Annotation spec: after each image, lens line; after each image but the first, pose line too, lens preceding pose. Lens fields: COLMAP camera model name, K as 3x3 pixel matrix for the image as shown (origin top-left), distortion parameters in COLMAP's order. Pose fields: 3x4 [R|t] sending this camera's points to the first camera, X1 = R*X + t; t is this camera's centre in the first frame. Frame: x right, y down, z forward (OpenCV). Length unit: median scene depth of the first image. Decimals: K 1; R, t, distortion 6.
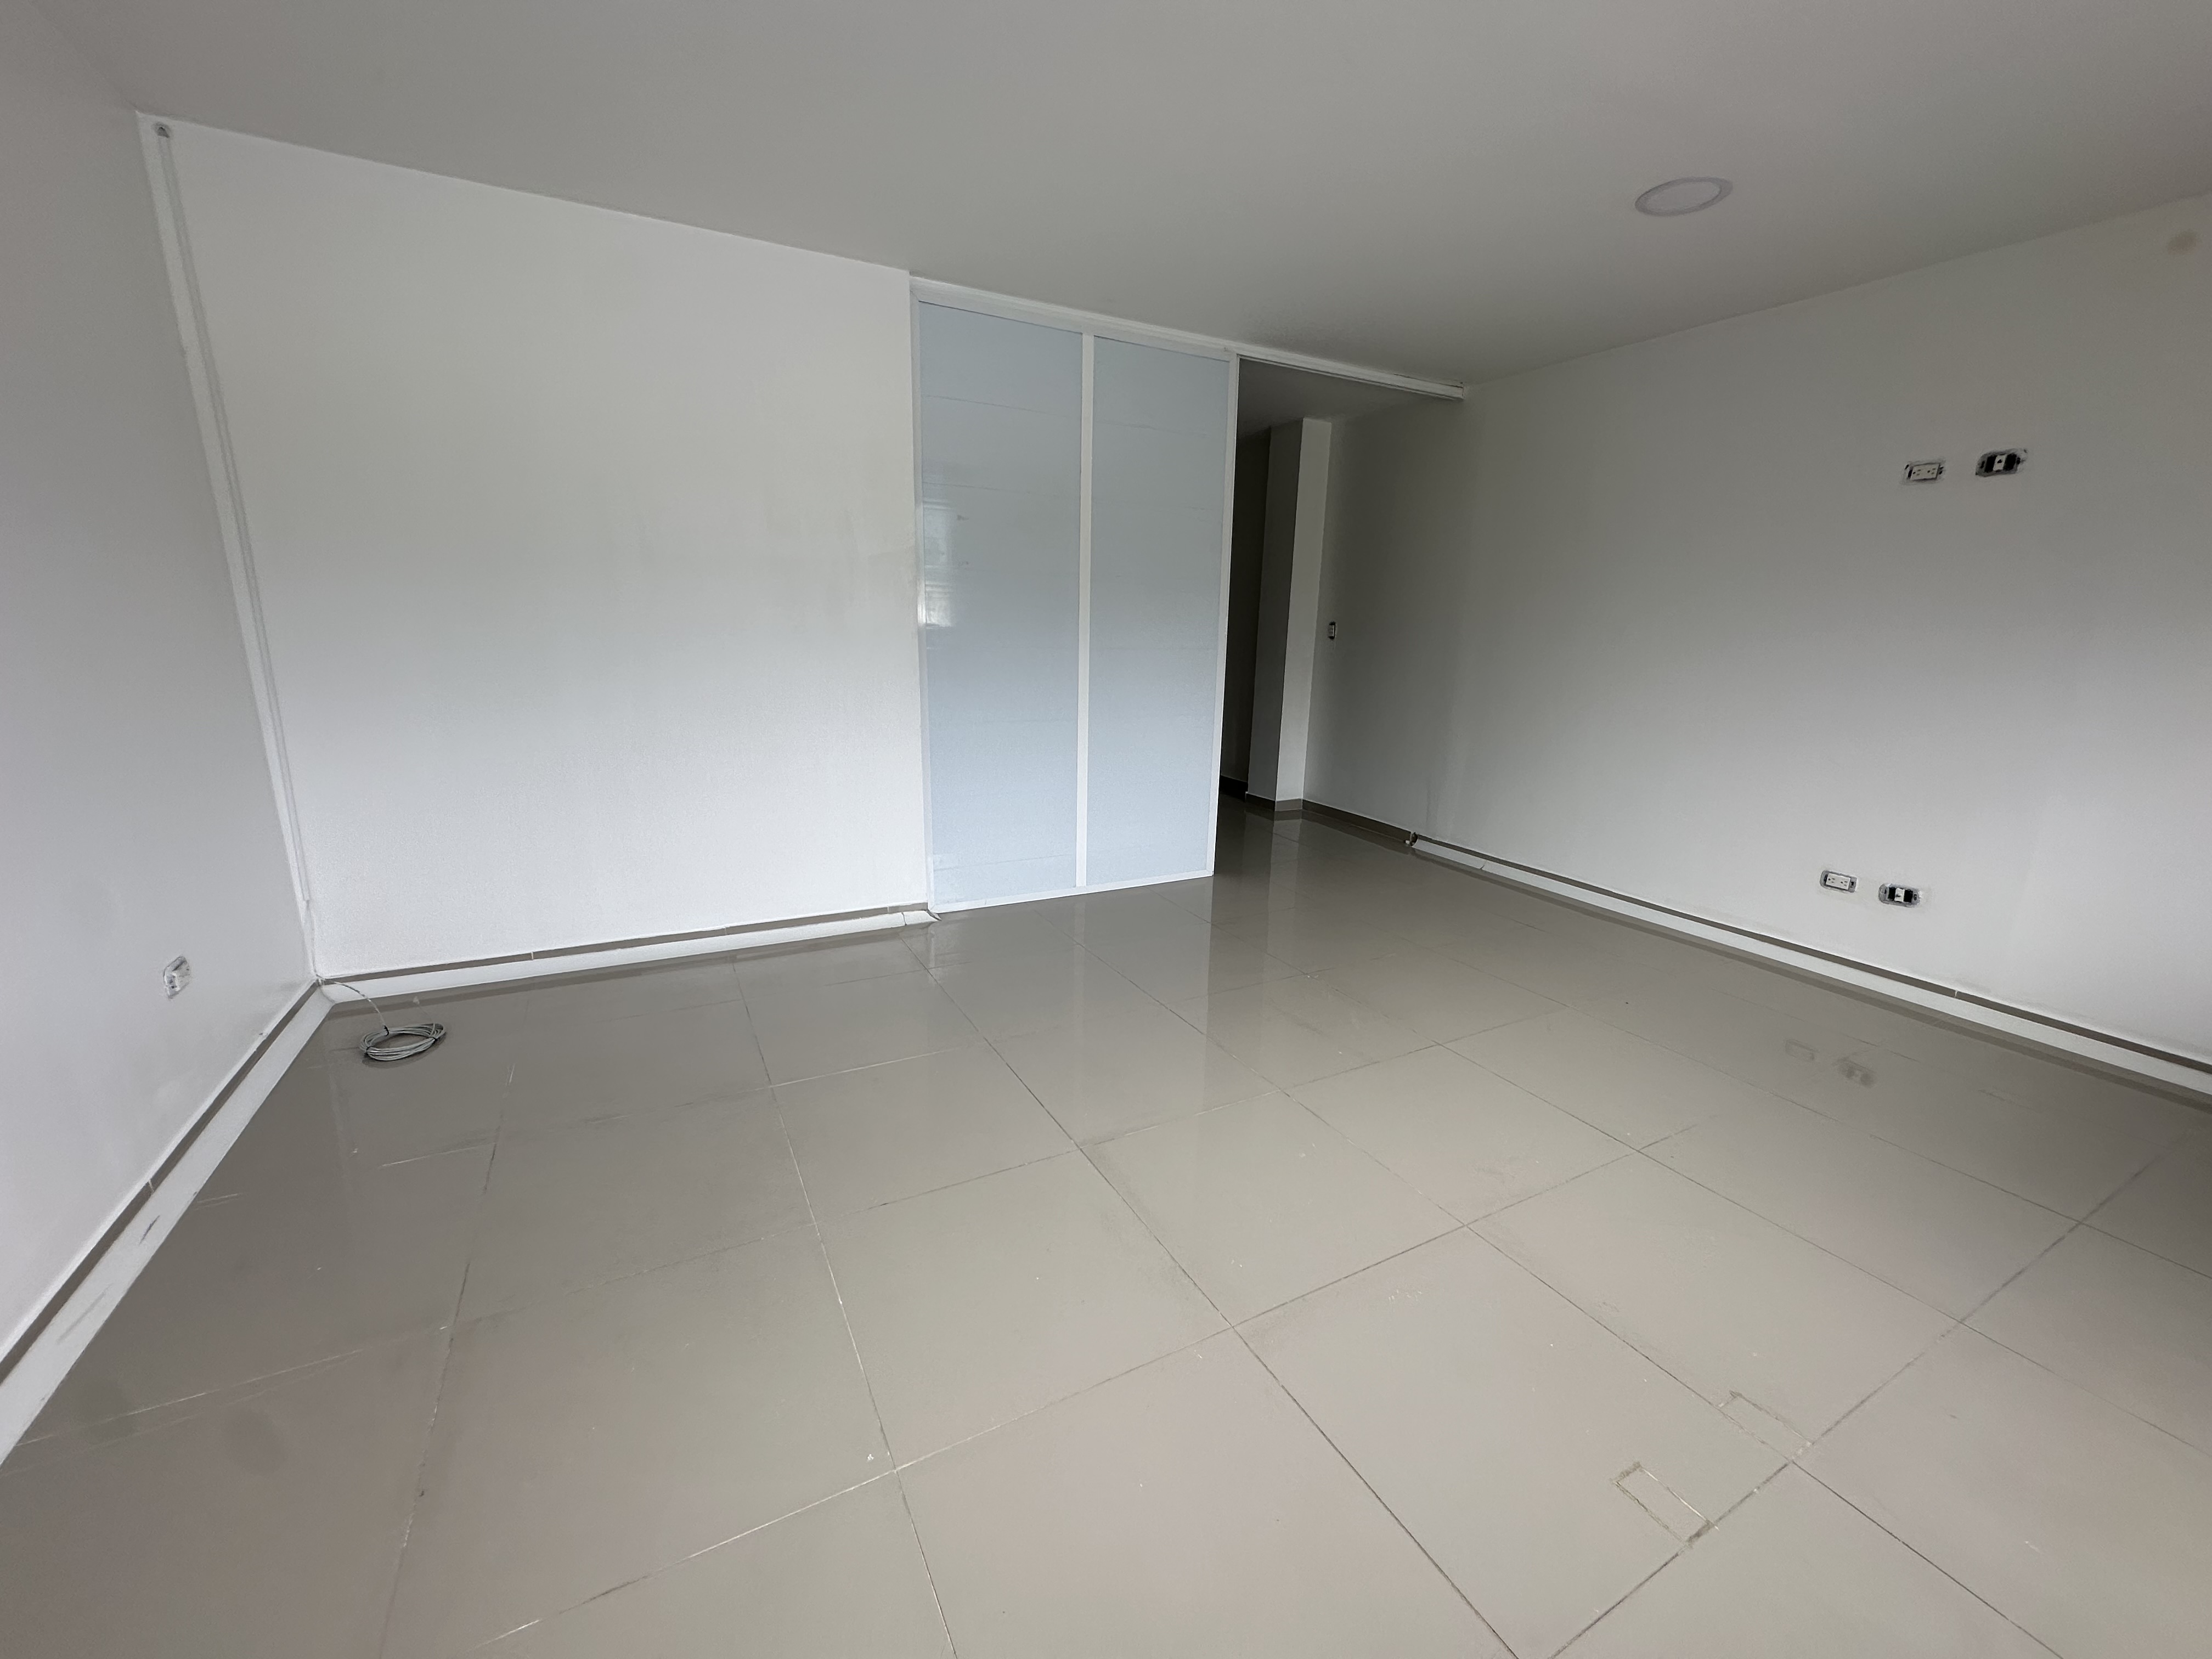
lens RADIAL K [[876.5, 0, 1106.0], [0, 876.5, 829.5], [0, 0, 1]] dist [-0.000328, -0.000142]
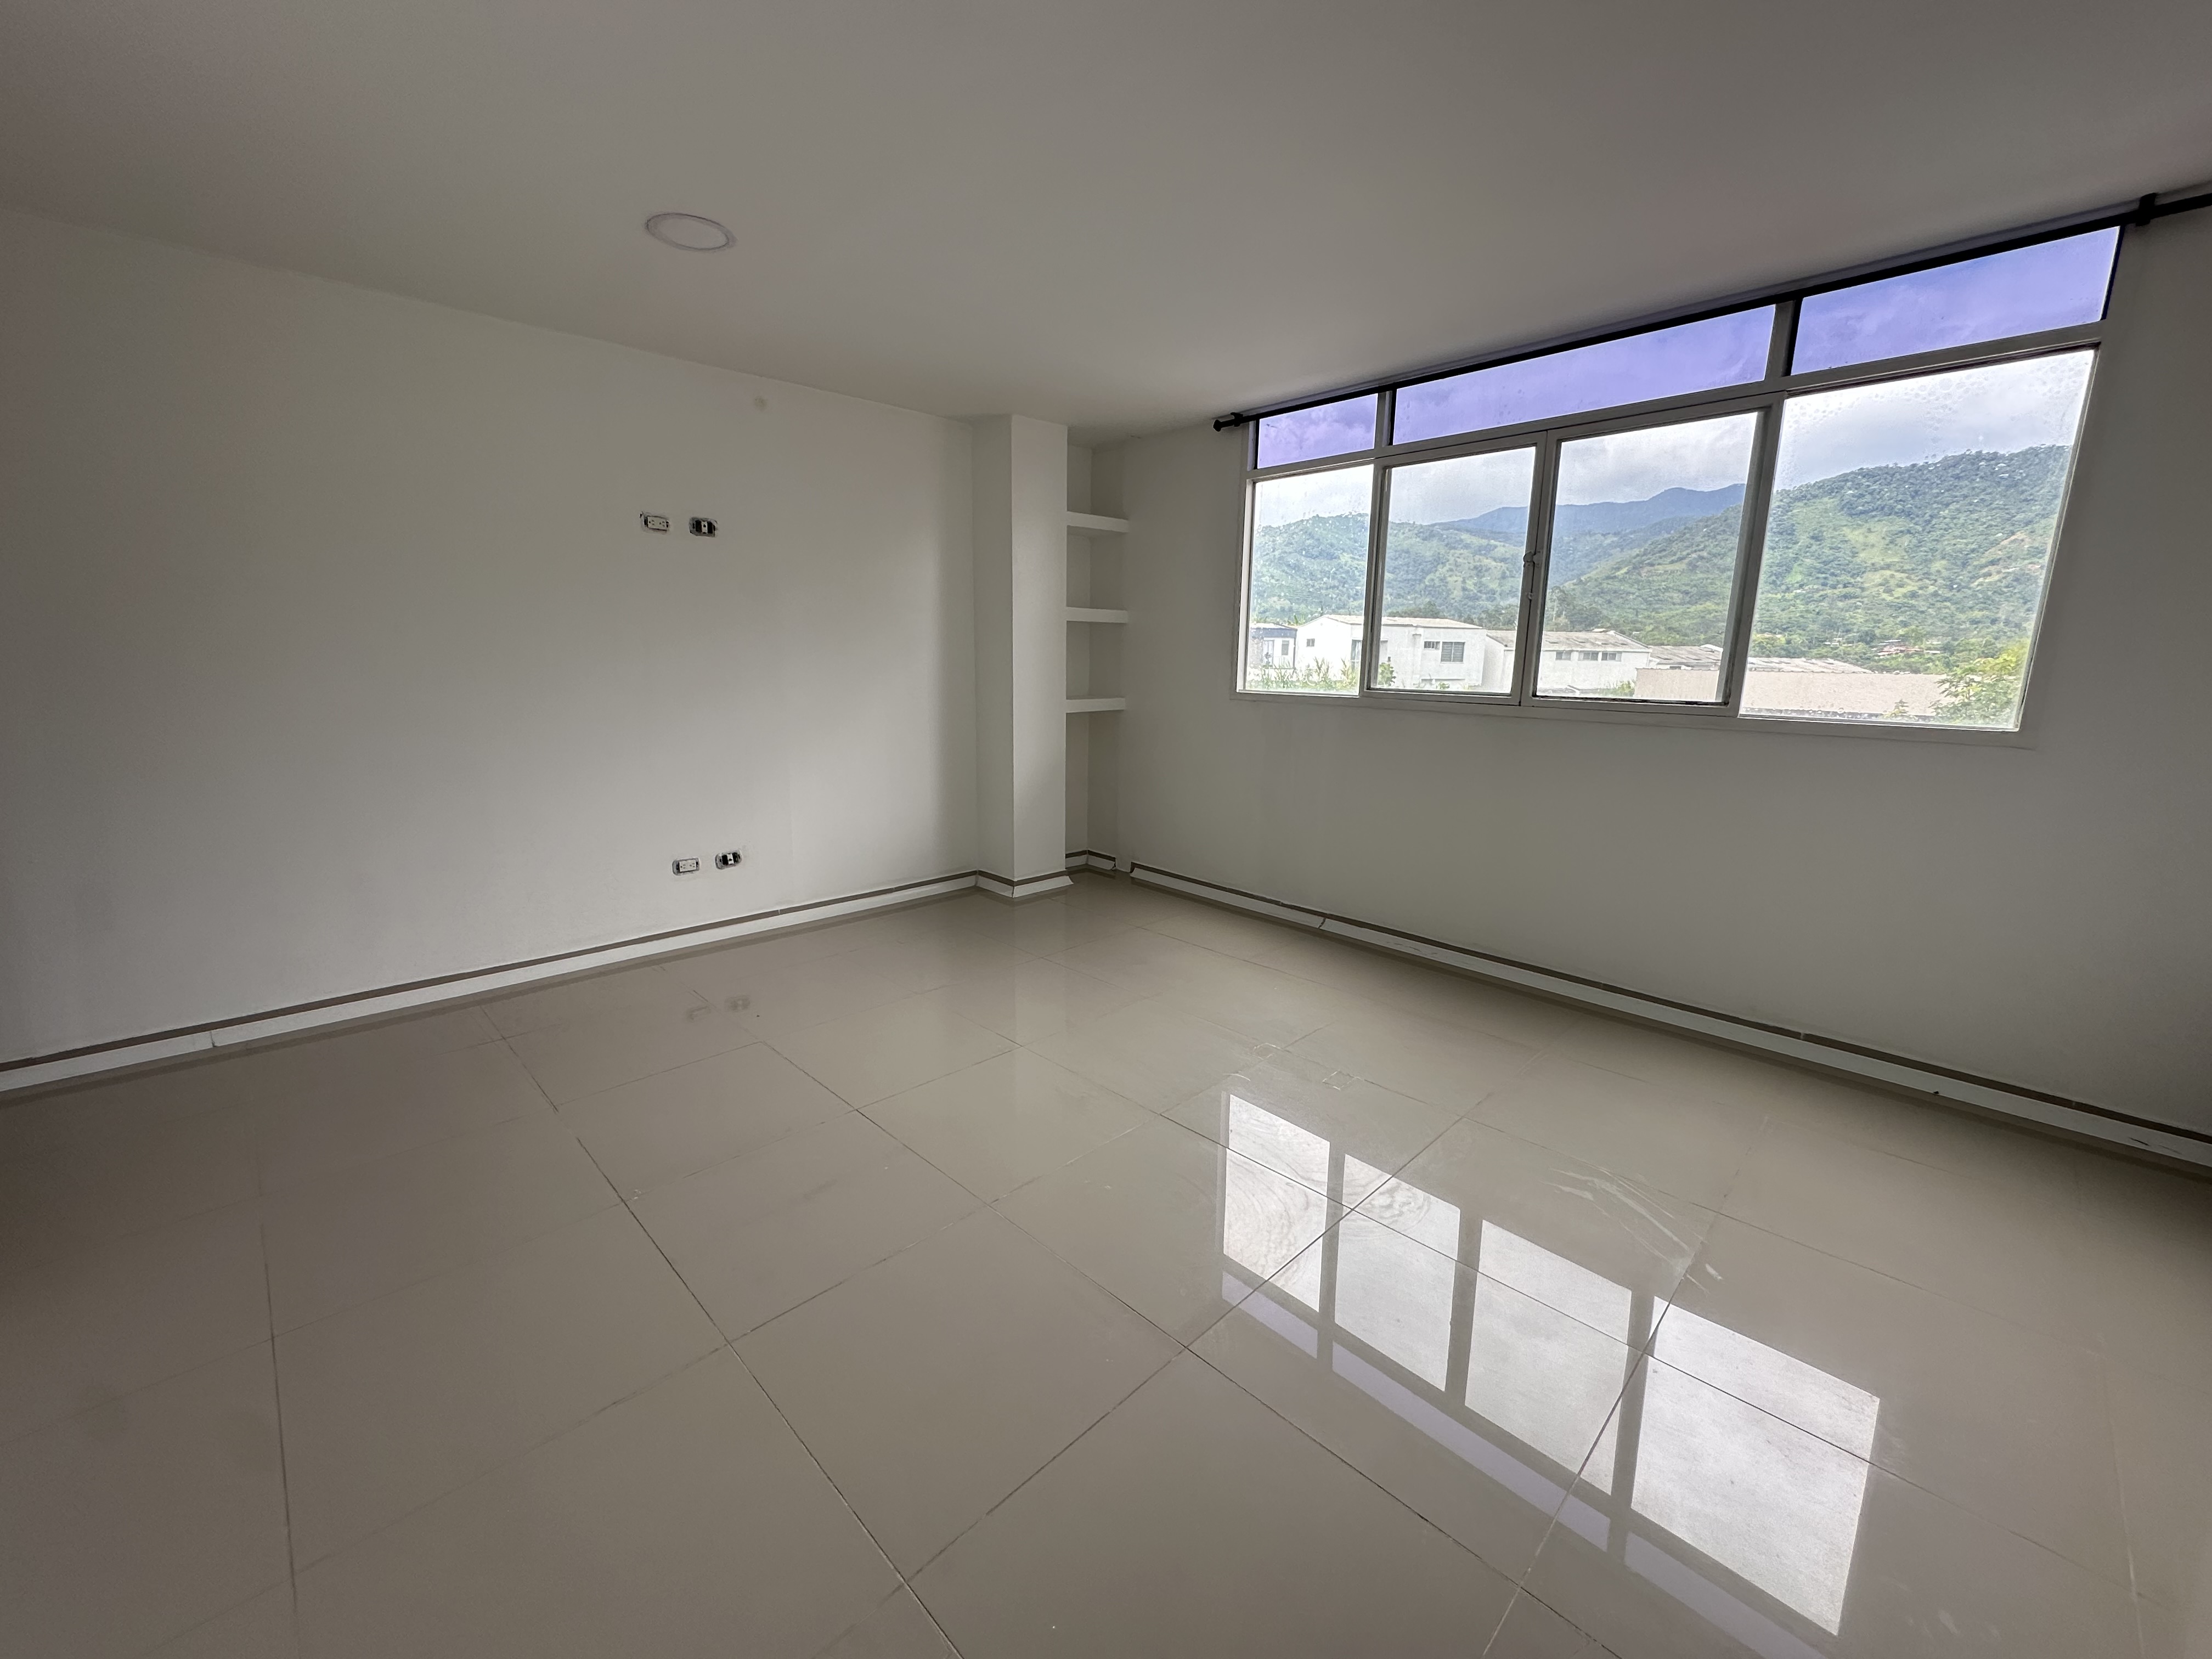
lens RADIAL K [[956.6, 0, 1088.0], [0, 956.6, 814.4], [0, 0, 1]] dist [0.065389, -0.000062]
pose [[-0.261877, -0.194721, 0.945254, -0.563303], [0.213826, 0.943387, 0.253575, -0.239531], [-0.941116, 0.268525, -0.205415, 0.813156]]
